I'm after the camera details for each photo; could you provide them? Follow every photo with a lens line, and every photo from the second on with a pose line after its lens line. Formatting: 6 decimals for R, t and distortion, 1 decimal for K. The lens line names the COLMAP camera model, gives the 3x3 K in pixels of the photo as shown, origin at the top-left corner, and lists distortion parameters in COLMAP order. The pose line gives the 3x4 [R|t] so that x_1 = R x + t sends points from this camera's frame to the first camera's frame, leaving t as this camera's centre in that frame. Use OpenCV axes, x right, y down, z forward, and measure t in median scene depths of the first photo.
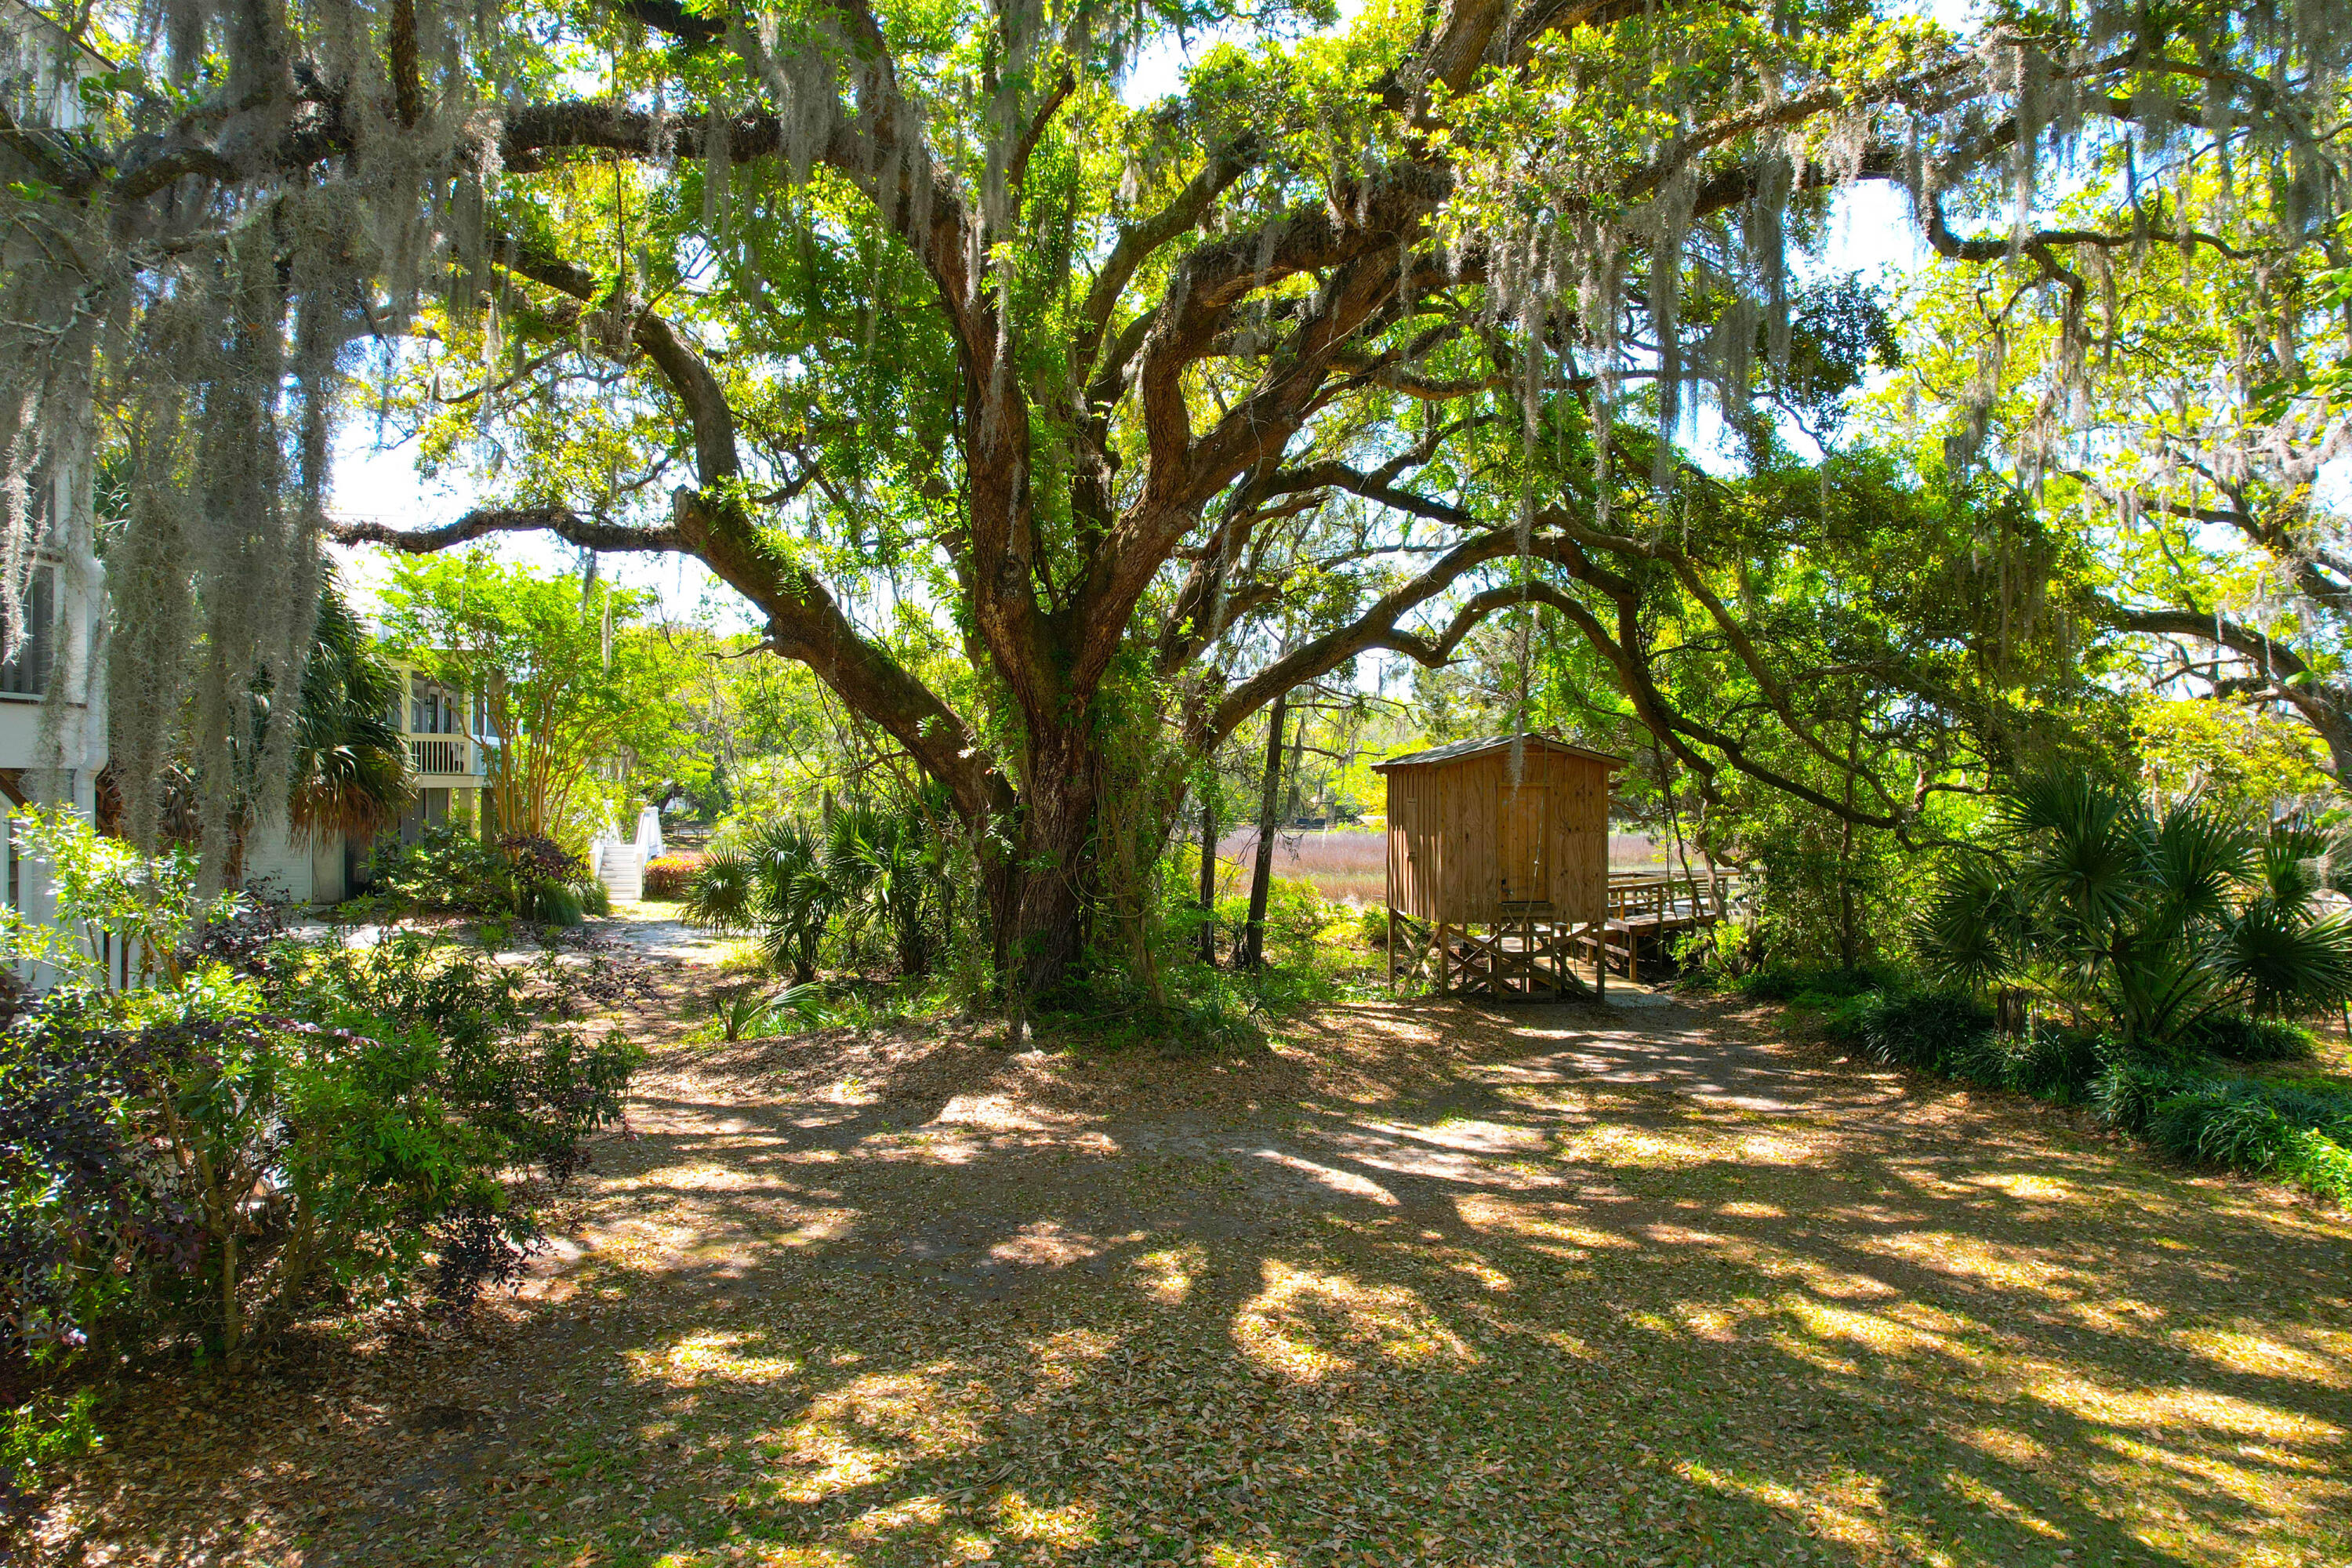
lens RADIAL K [[1512.0, 0, 1180.3], [0, 1512.0, 781.0], [0, 0, 1]] dist [-0.078978, 0.074311]
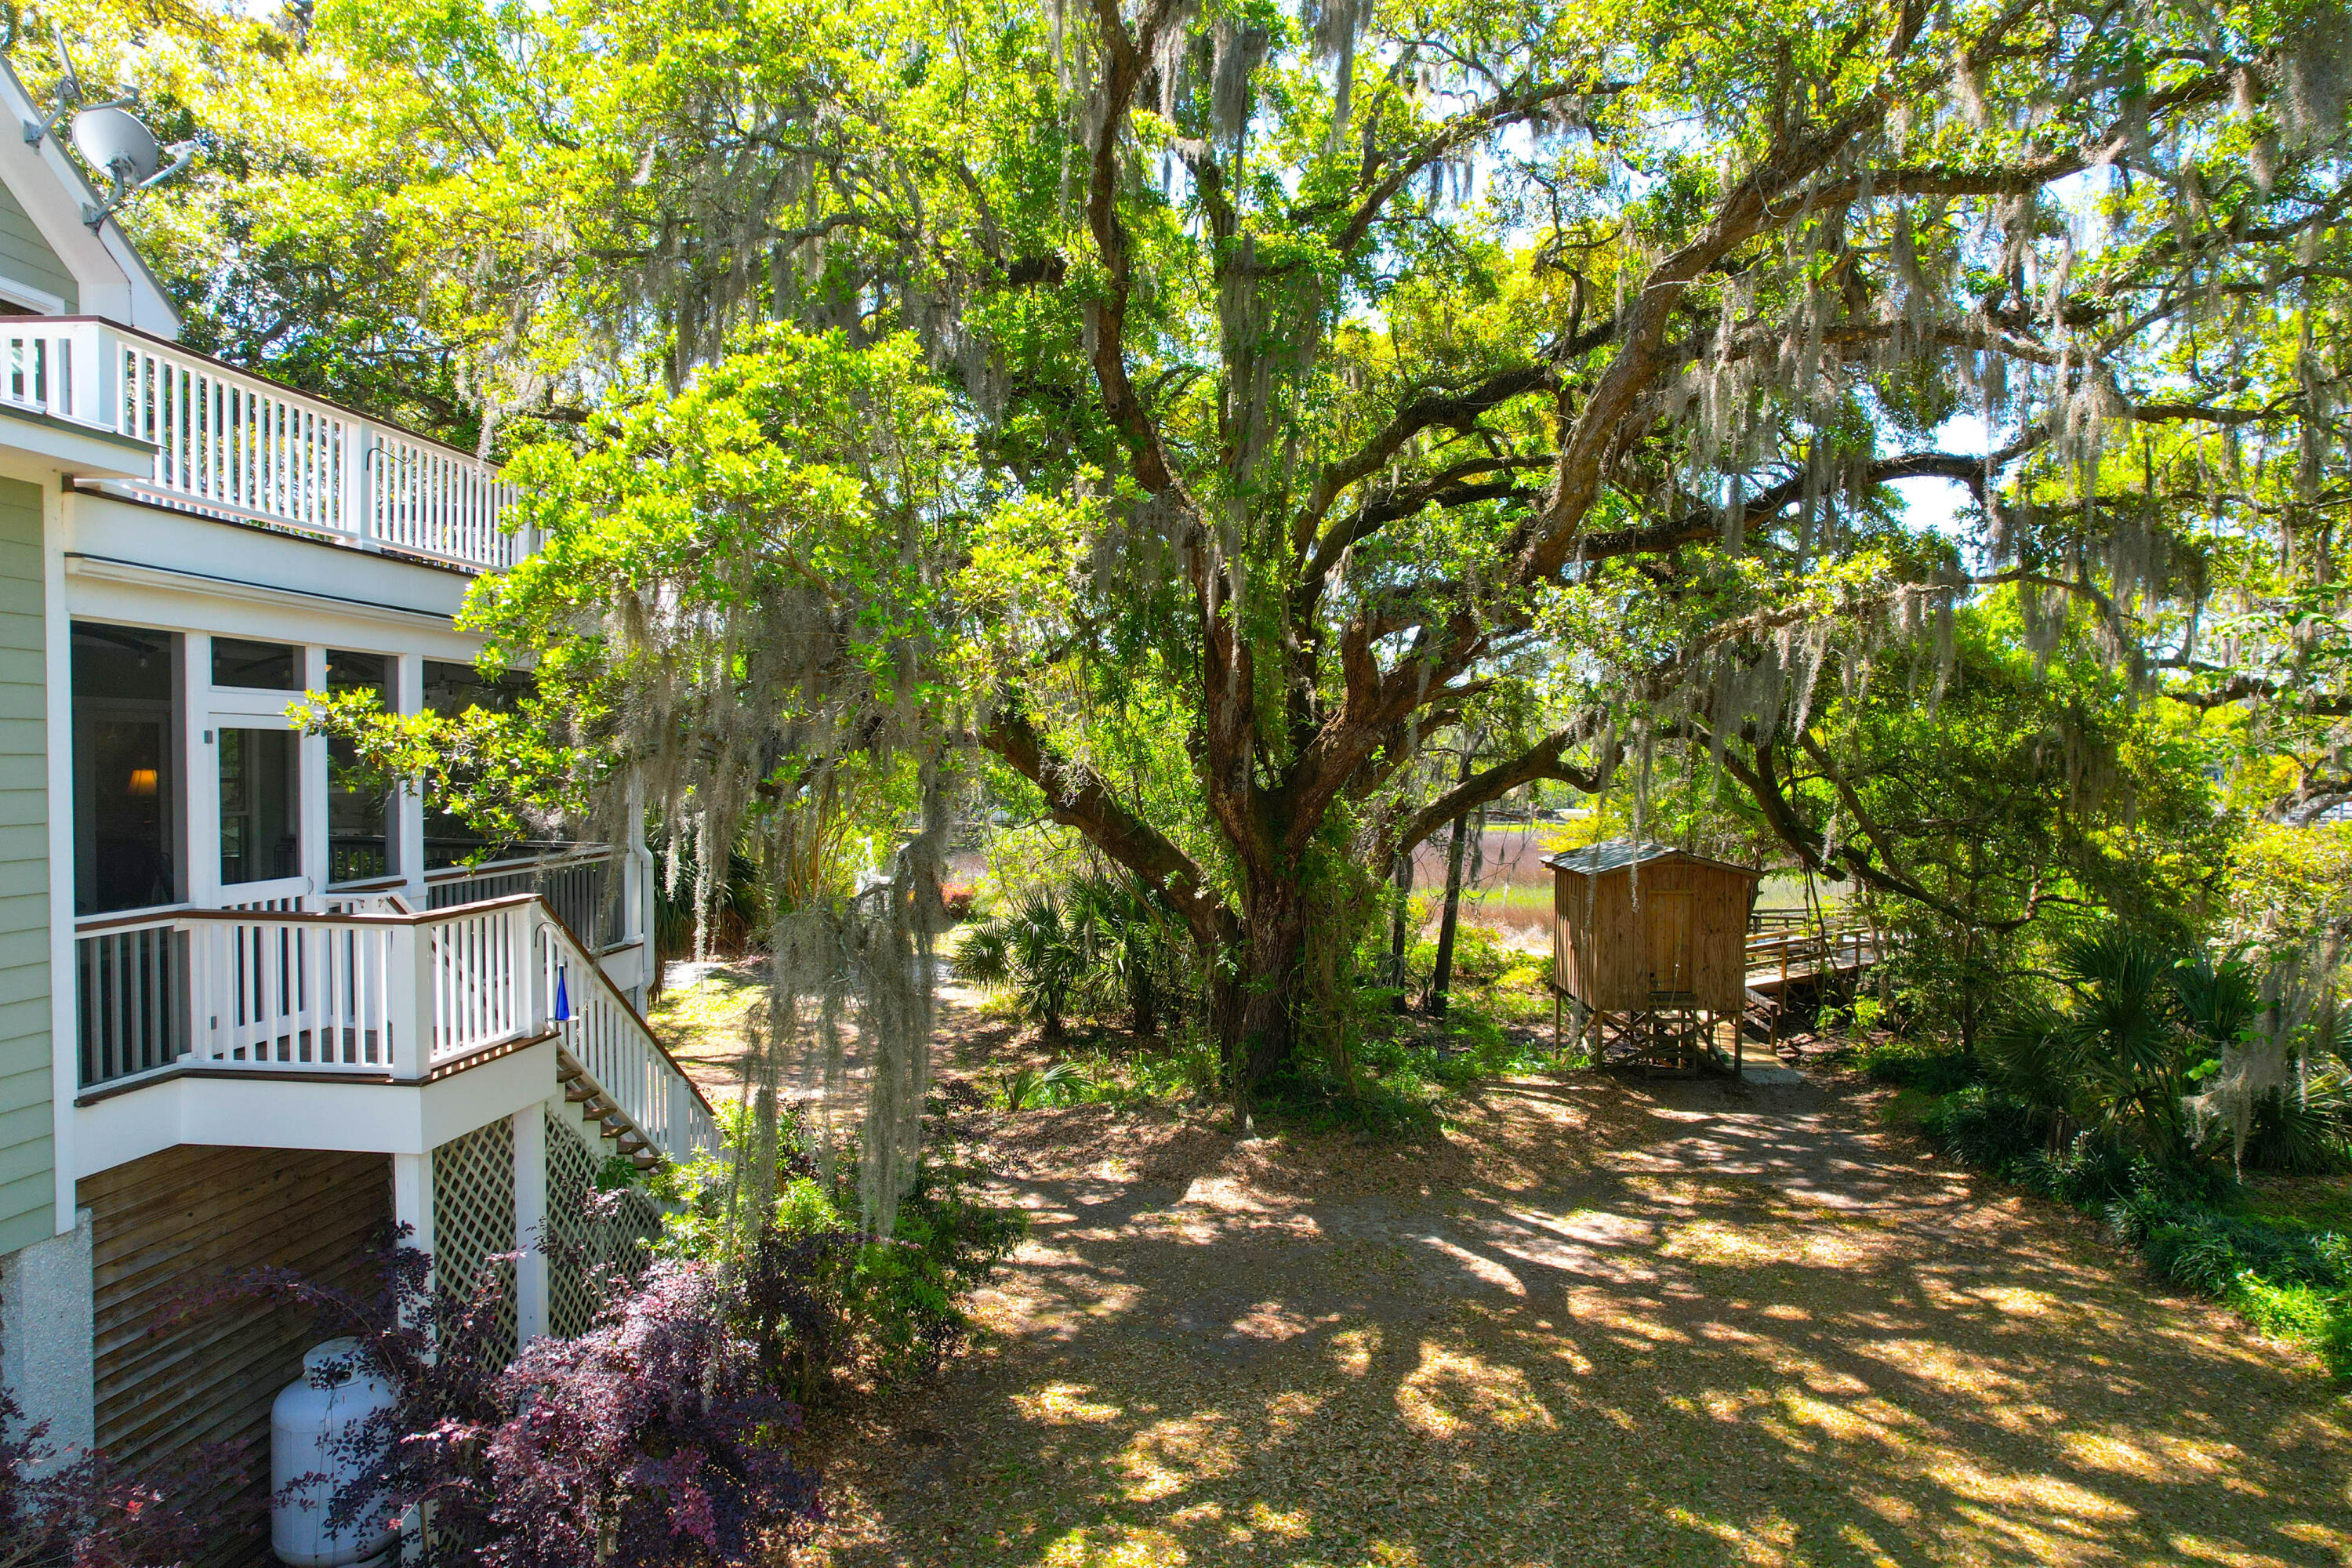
lens RADIAL K [[1519.3, 0, 1176.0], [0, 1519.3, 784.0], [0, 0, 1]] dist [-0.093715, 0.091155]
pose [[0.991047, 0.002918, -0.133482, 0.010302], [0.000687, 0.999636, 0.026955, -0.217680], [0.133512, -0.026806, 0.990685, -0.382337]]
